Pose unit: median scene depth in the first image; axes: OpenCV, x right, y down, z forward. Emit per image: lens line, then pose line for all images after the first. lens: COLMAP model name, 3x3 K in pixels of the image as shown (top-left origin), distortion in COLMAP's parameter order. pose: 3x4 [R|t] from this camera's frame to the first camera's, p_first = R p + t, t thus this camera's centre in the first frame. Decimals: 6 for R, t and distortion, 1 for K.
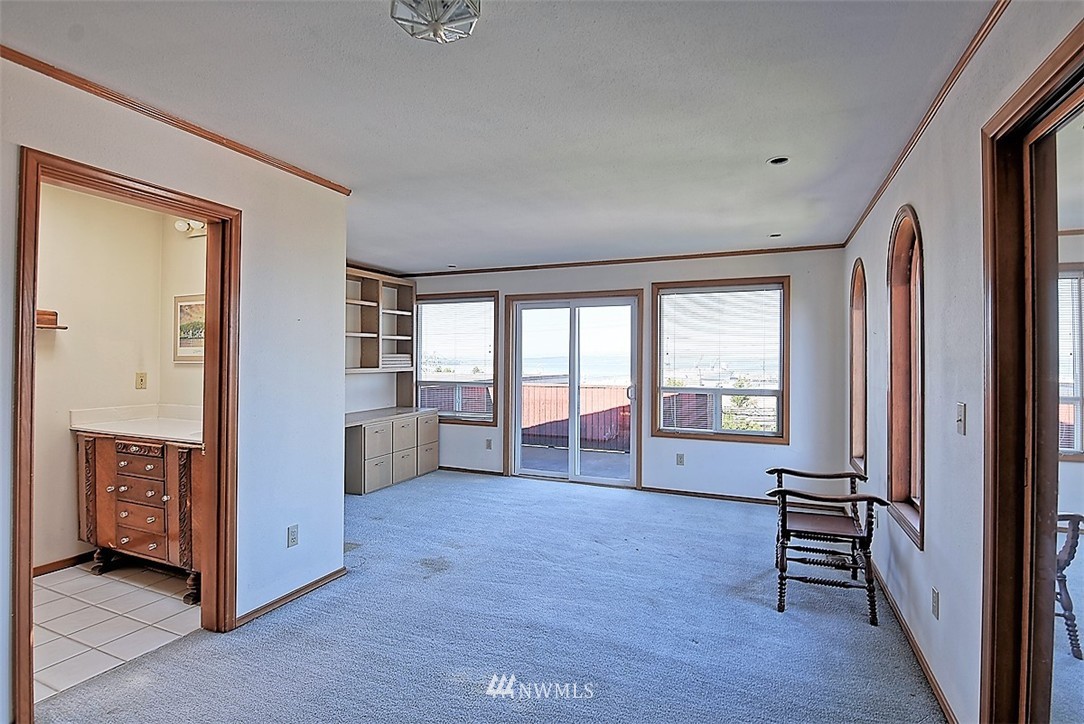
lens RADIAL K [[527.3, 0, 538.3], [0, 527.3, 358.5], [0, 0, 1]] dist [-0.006149, -0.010474]
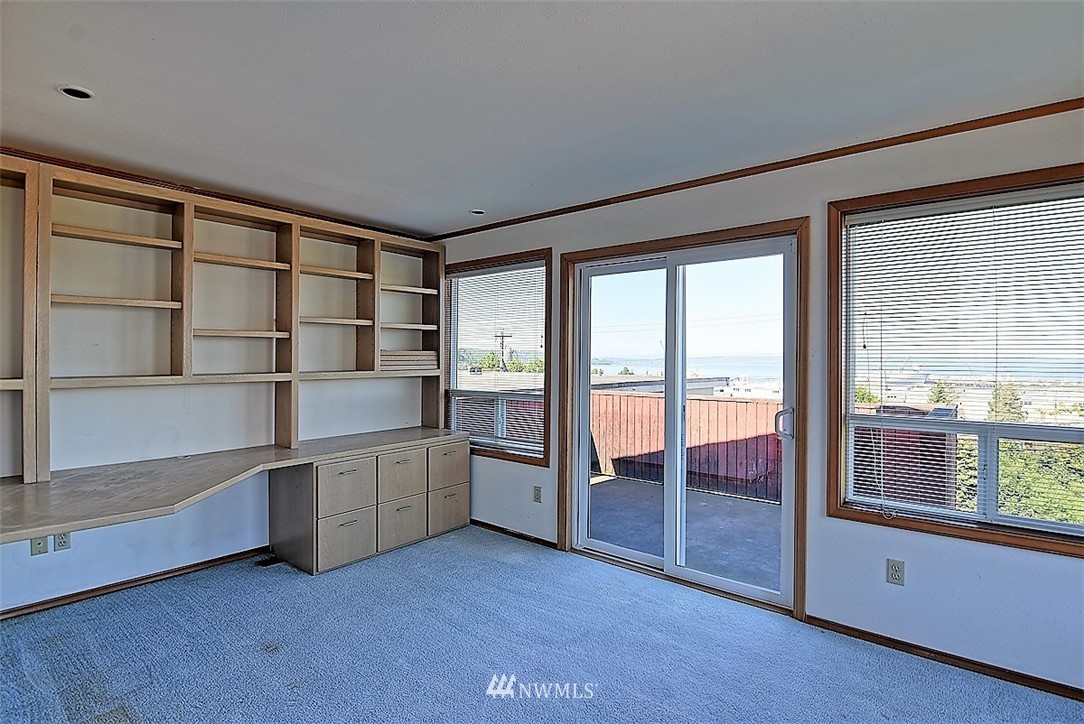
lens RADIAL K [[527.3, 0, 538.3], [0, 527.3, 358.5], [0, 0, 1]] dist [-0.006149, -0.010474]
pose [[0.959428, -0.000168, -0.281953, 0.083652], [0.000023, 1.000000, -0.000517, 0.001977], [0.281953, 0.000489, 0.959428, 0.402939]]
